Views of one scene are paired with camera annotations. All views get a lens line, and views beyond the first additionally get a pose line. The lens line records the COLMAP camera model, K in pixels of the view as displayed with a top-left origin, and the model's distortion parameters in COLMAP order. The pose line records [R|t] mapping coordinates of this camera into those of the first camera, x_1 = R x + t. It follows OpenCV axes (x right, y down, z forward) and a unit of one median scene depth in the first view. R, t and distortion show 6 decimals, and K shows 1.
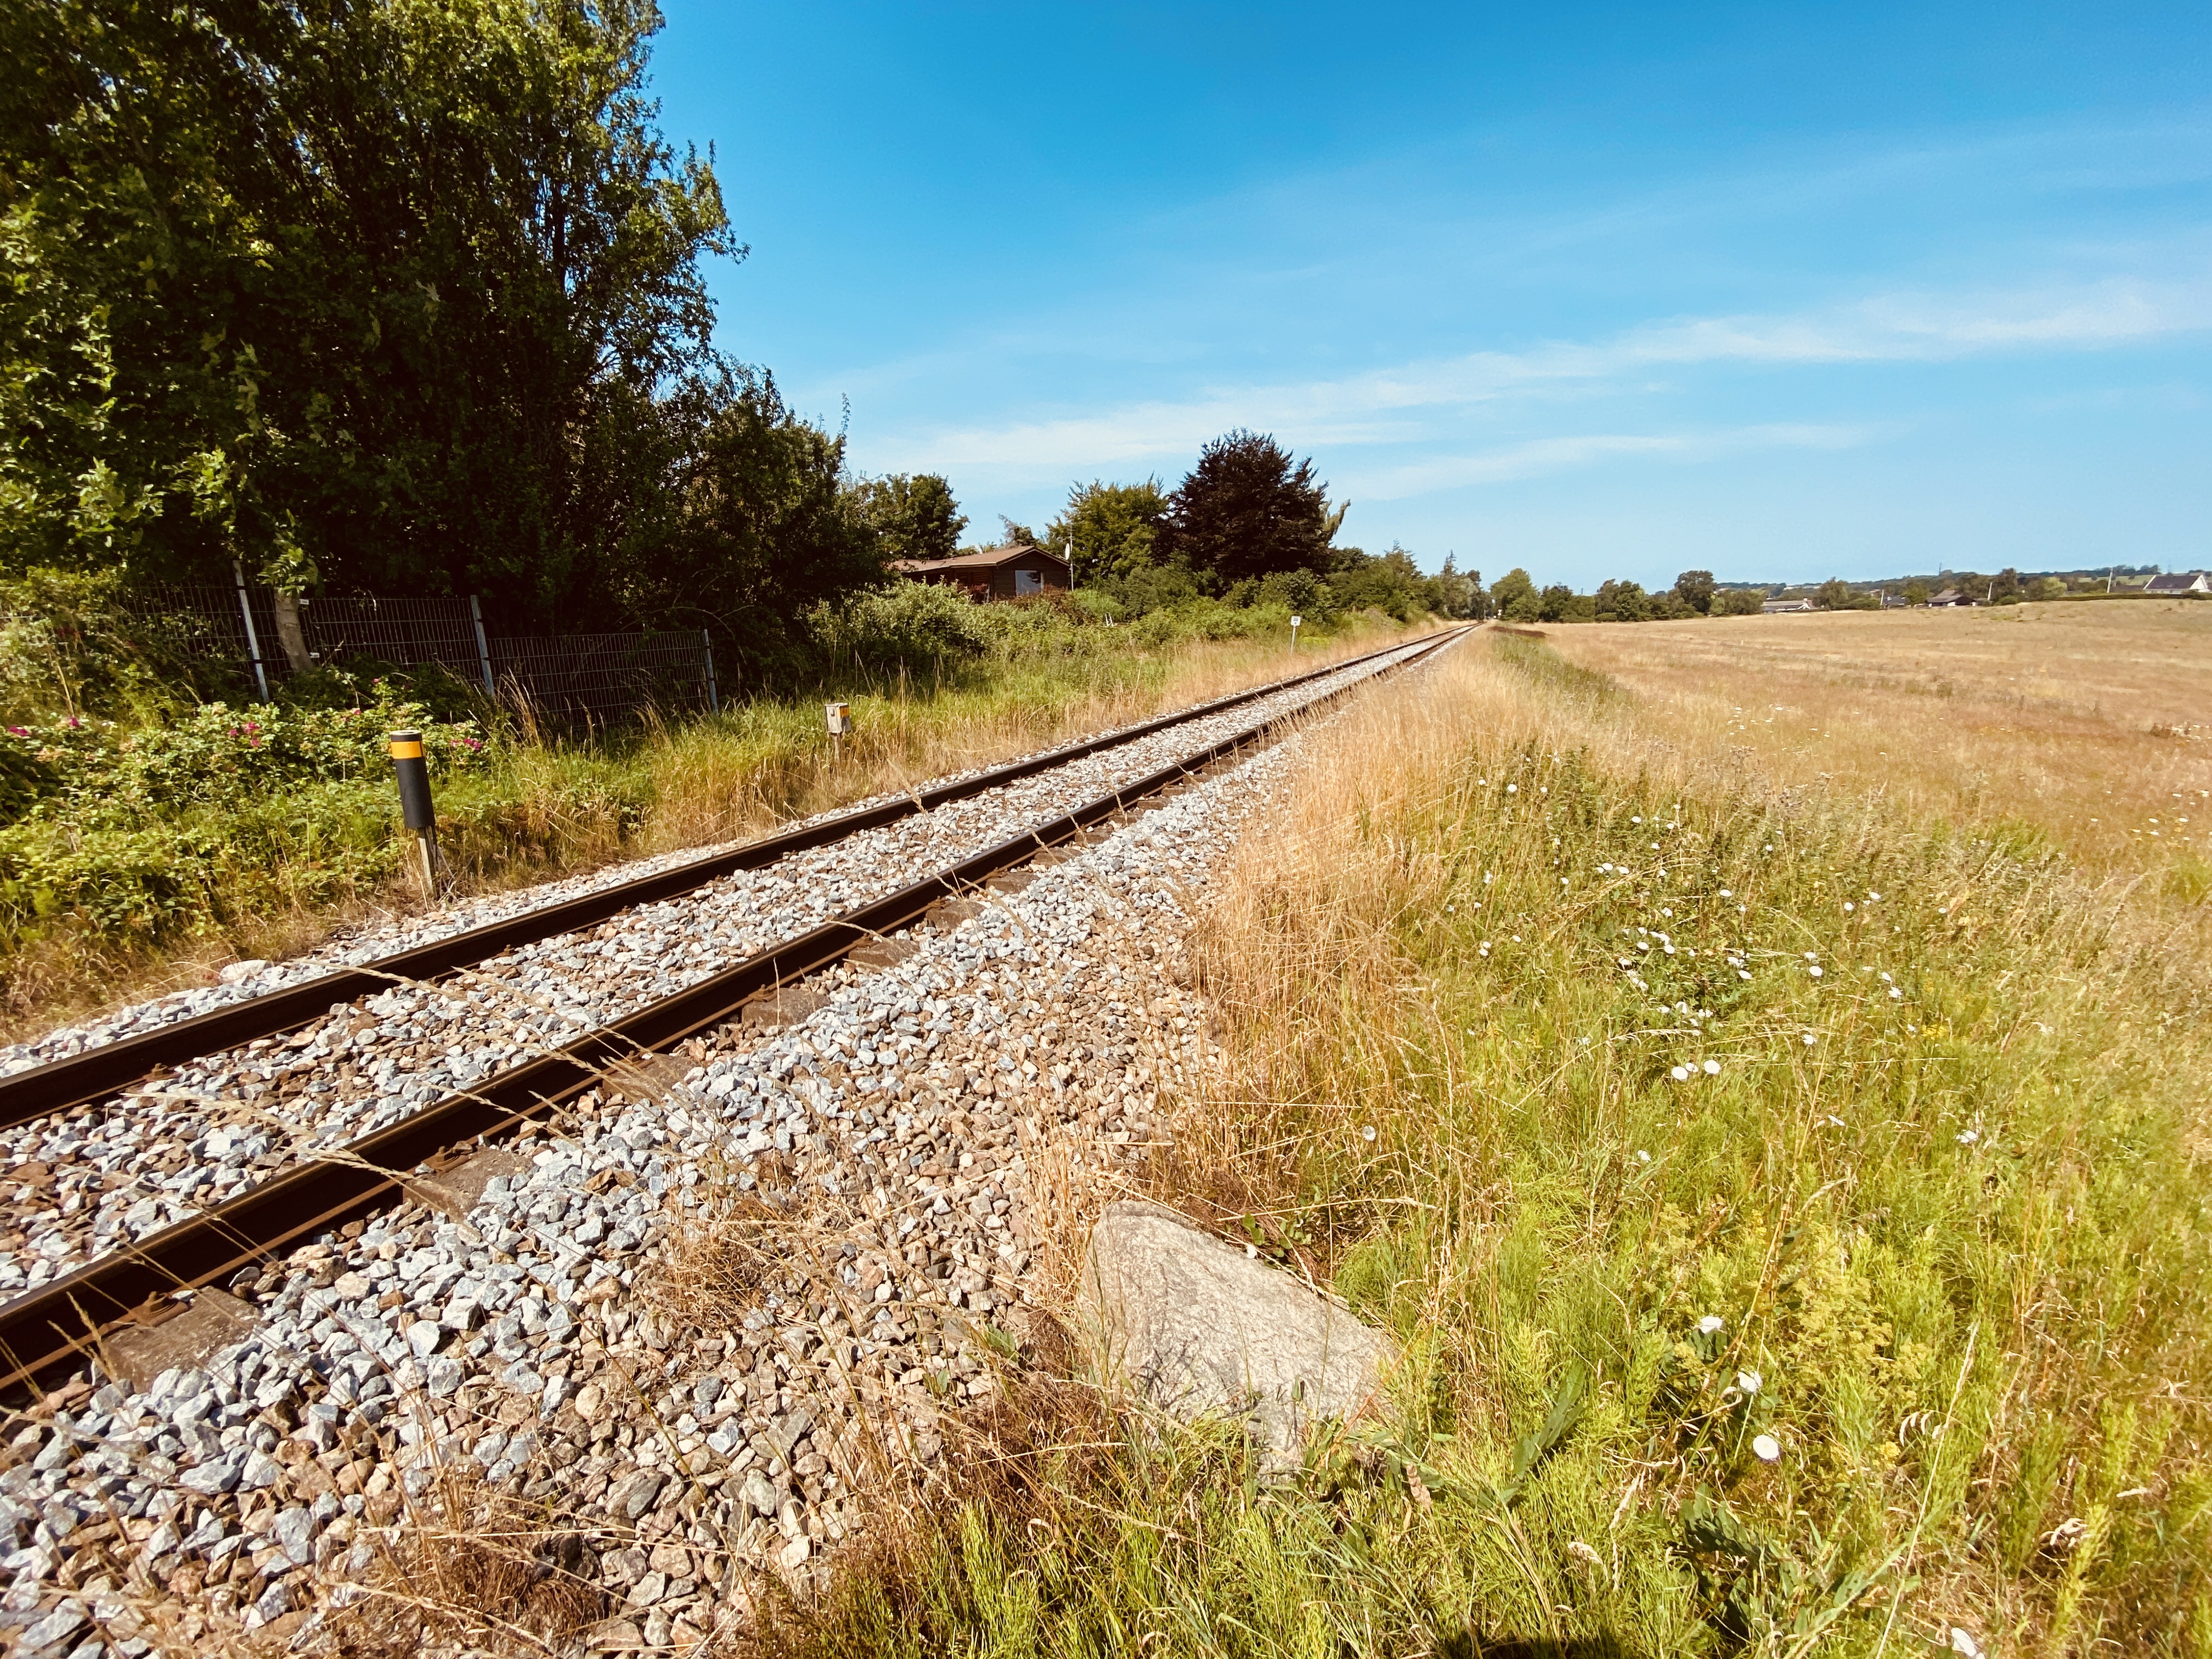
lens RADIAL K [[861.6, 0, 1104.7], [0, 861.6, 838.4], [0, 0, 1]] dist [-0.018184, -0.006436]
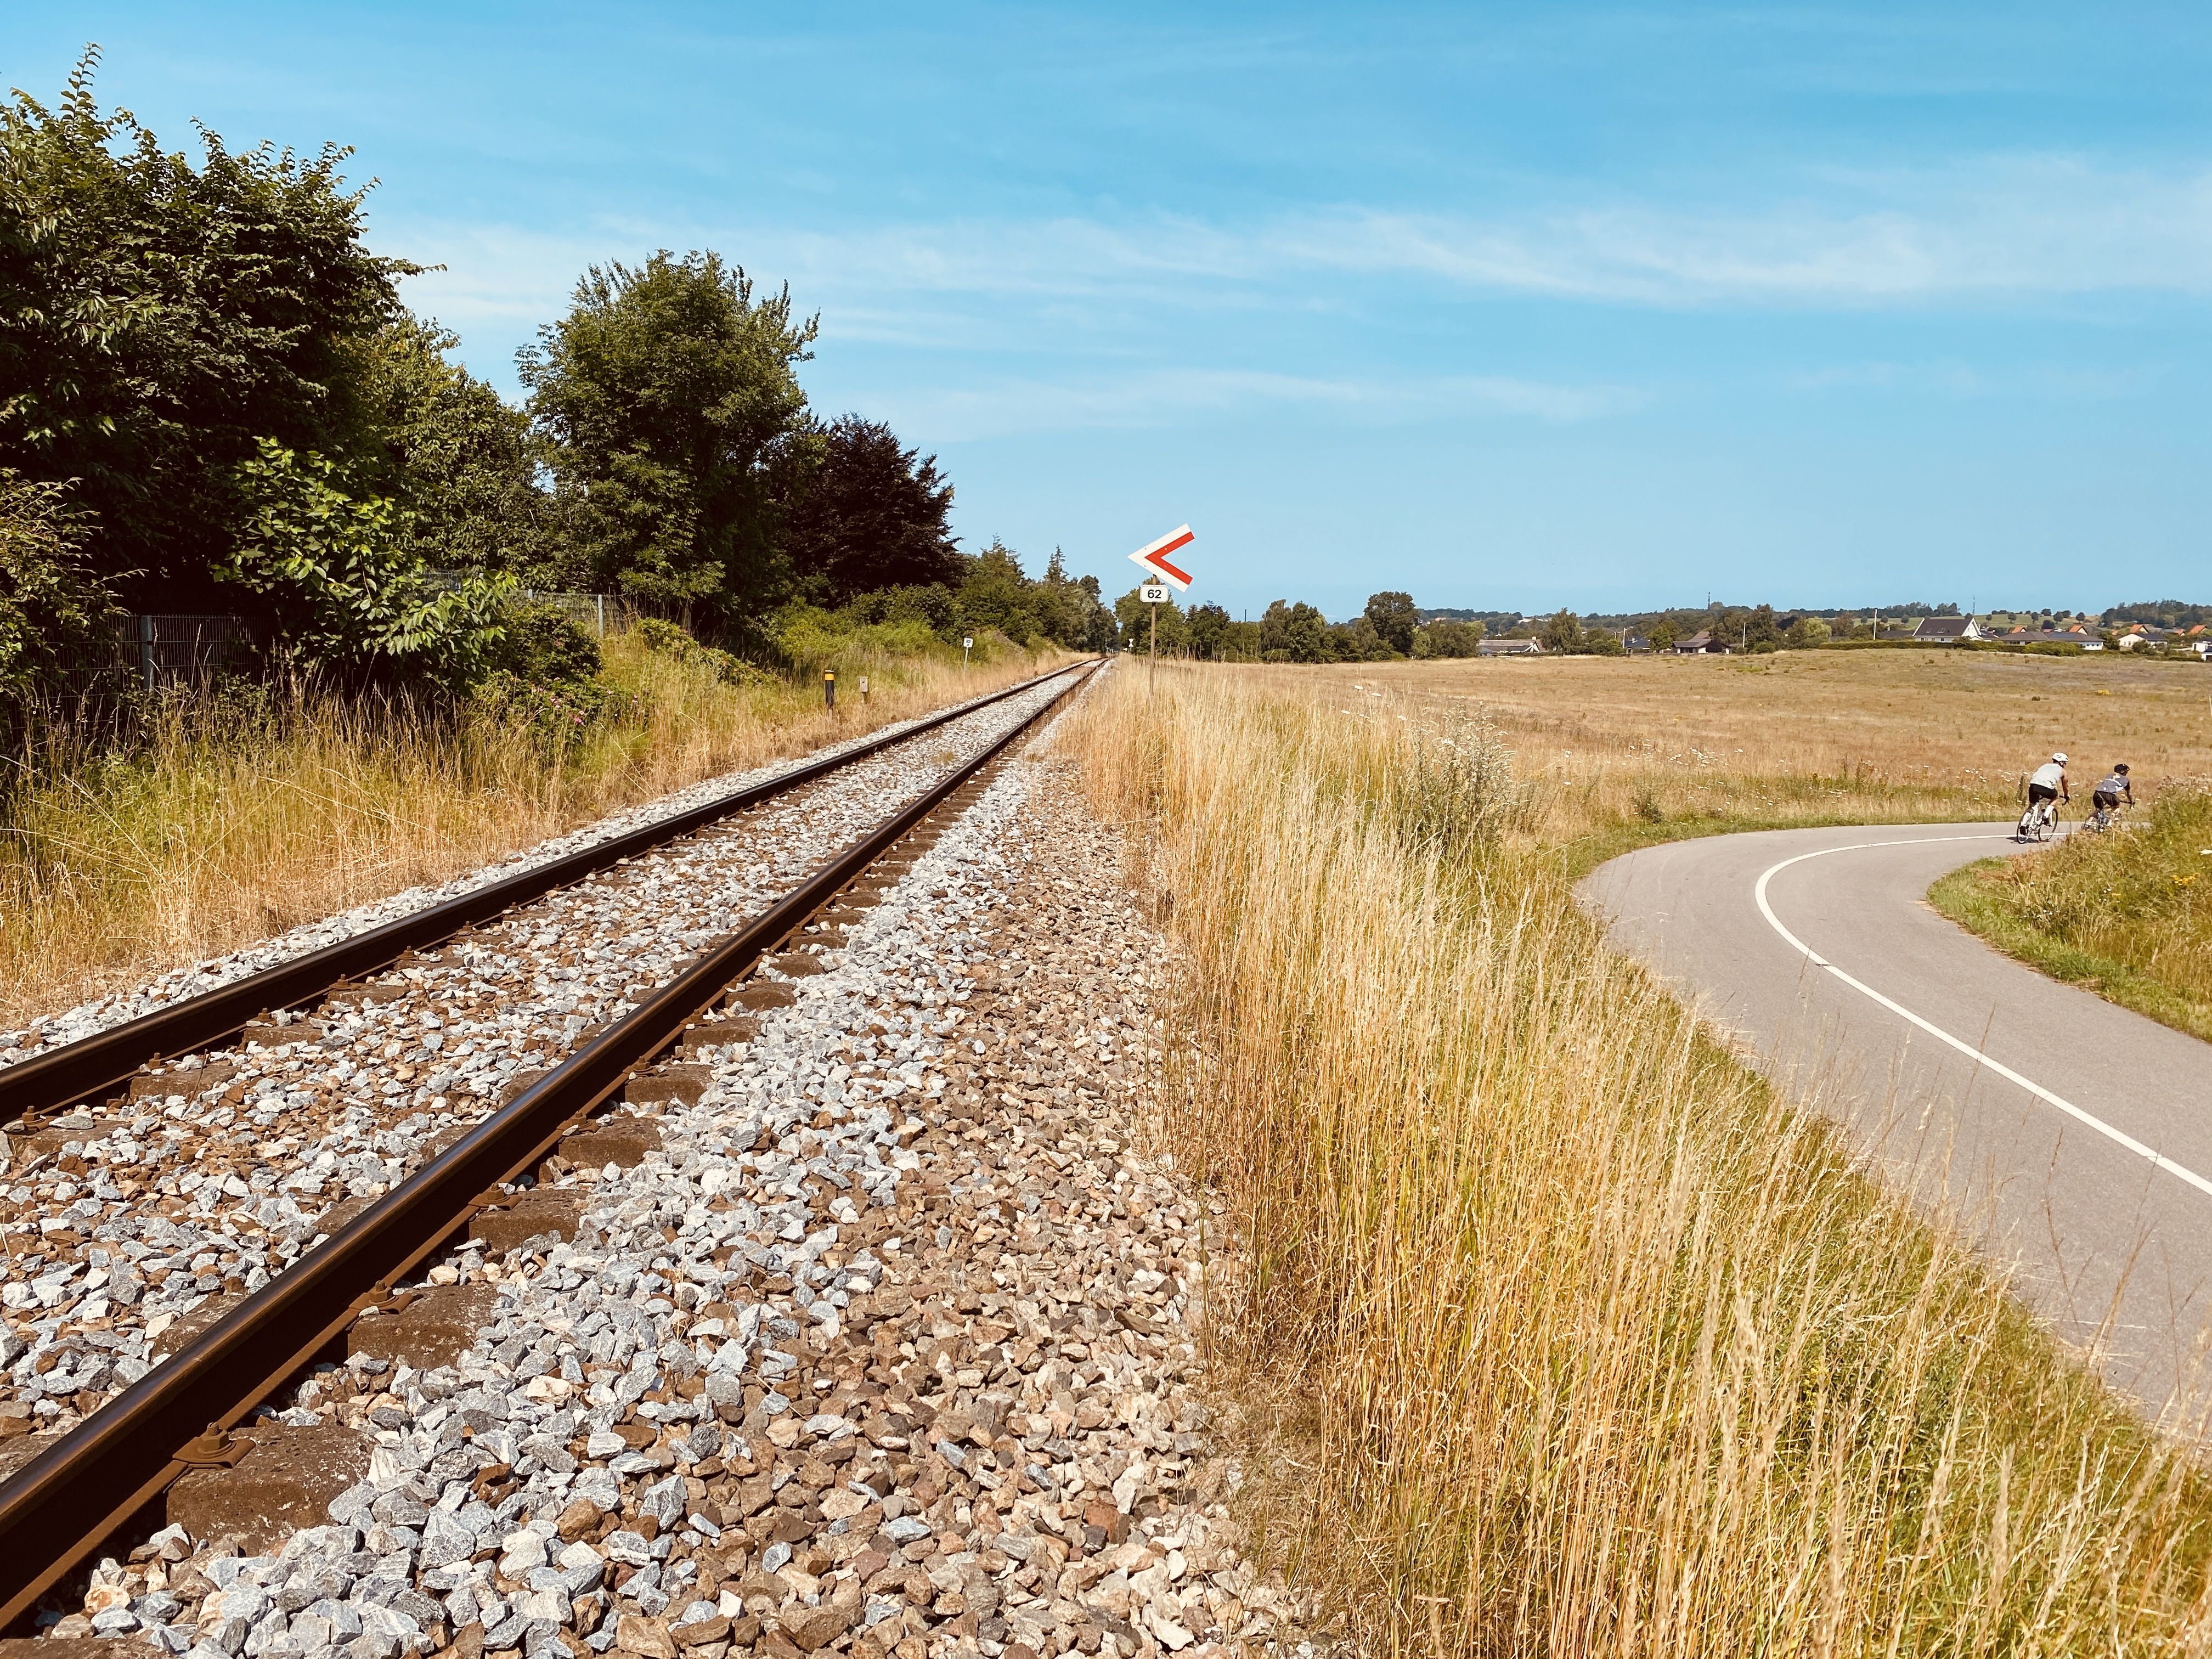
lens RADIAL K [[1672.8, 0, 1112.6], [0, 1672.8, 837.3], [0, 0, 1]] dist [0.004939, -0.001167]
pose [[0.914461, -0.005681, 0.404634, -0.055773], [0.058963, 0.991101, -0.119339, 0.028860], [-0.400355, 0.132990, 0.906658, -0.107218]]
